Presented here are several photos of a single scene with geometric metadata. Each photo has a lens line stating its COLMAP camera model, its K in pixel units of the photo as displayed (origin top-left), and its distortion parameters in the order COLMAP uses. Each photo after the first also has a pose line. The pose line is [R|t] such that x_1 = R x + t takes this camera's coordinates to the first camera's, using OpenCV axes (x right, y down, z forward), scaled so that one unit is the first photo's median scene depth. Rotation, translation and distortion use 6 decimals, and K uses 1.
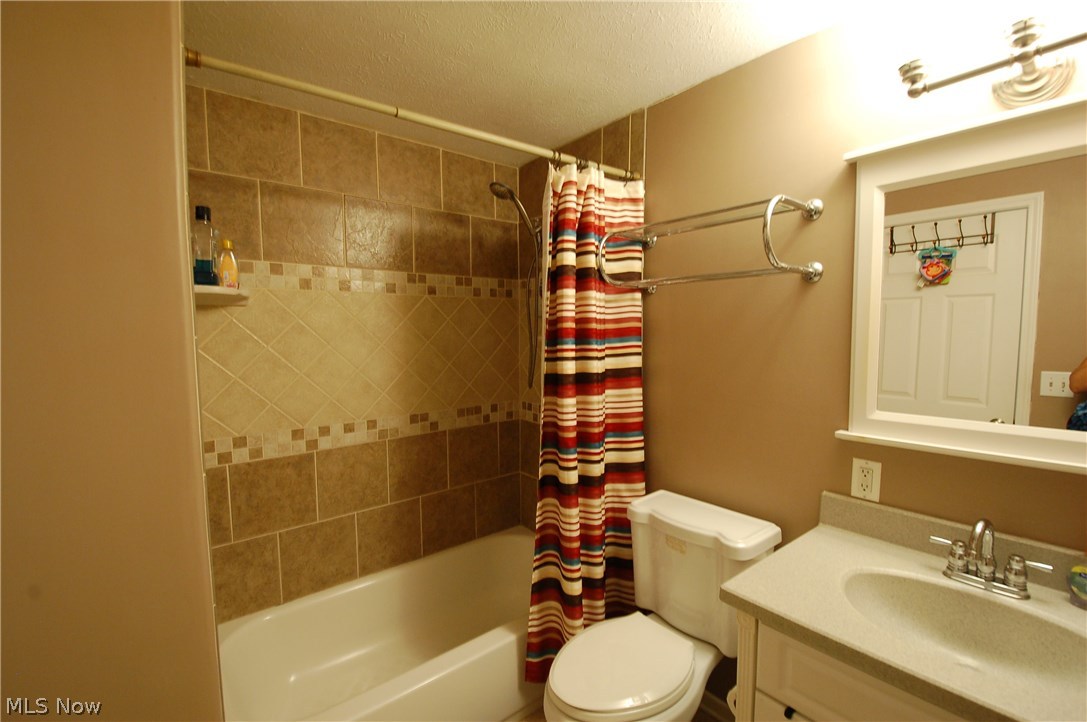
lens RADIAL K [[477.1, 0, 543.5], [0, 477.1, 361.0], [0, 0, 1]] dist [-0.000214, -0.014153]
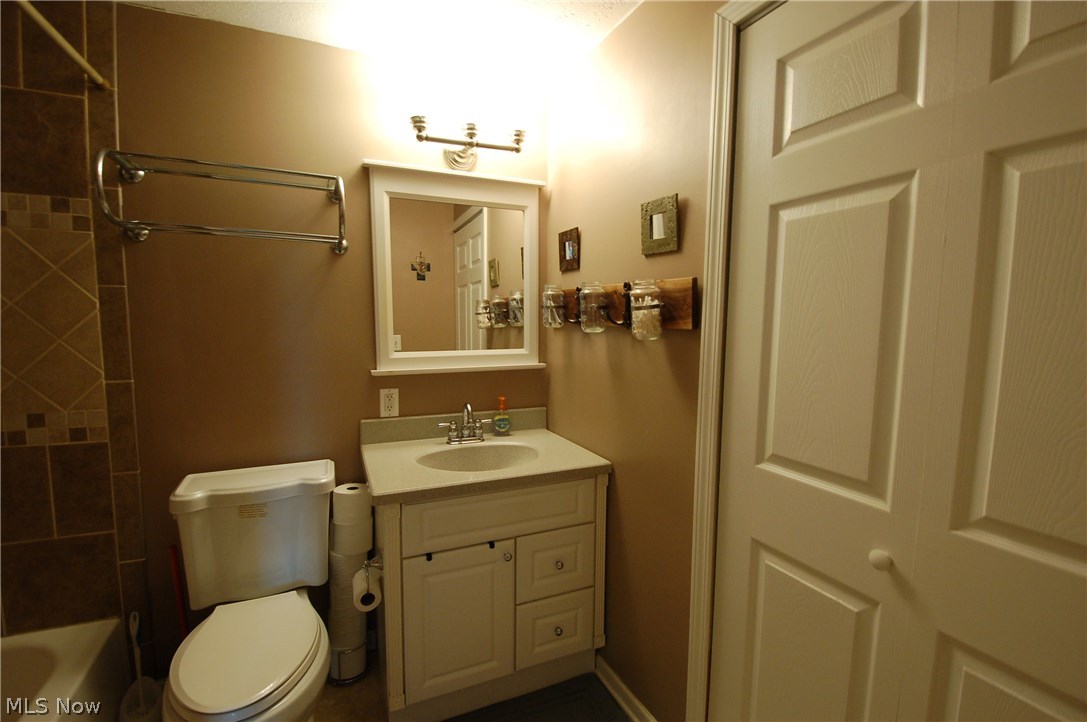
lens RADIAL K [[477.1, 0, 543.5], [0, 477.1, 361.0], [0, 0, 1]] dist [-0.000214, -0.014153]
pose [[0.223511, -0.070575, 0.972143, -0.597301], [0.055088, 0.996696, 0.059692, 0.073006], [-0.973143, 0.040211, 0.226660, 0.252194]]
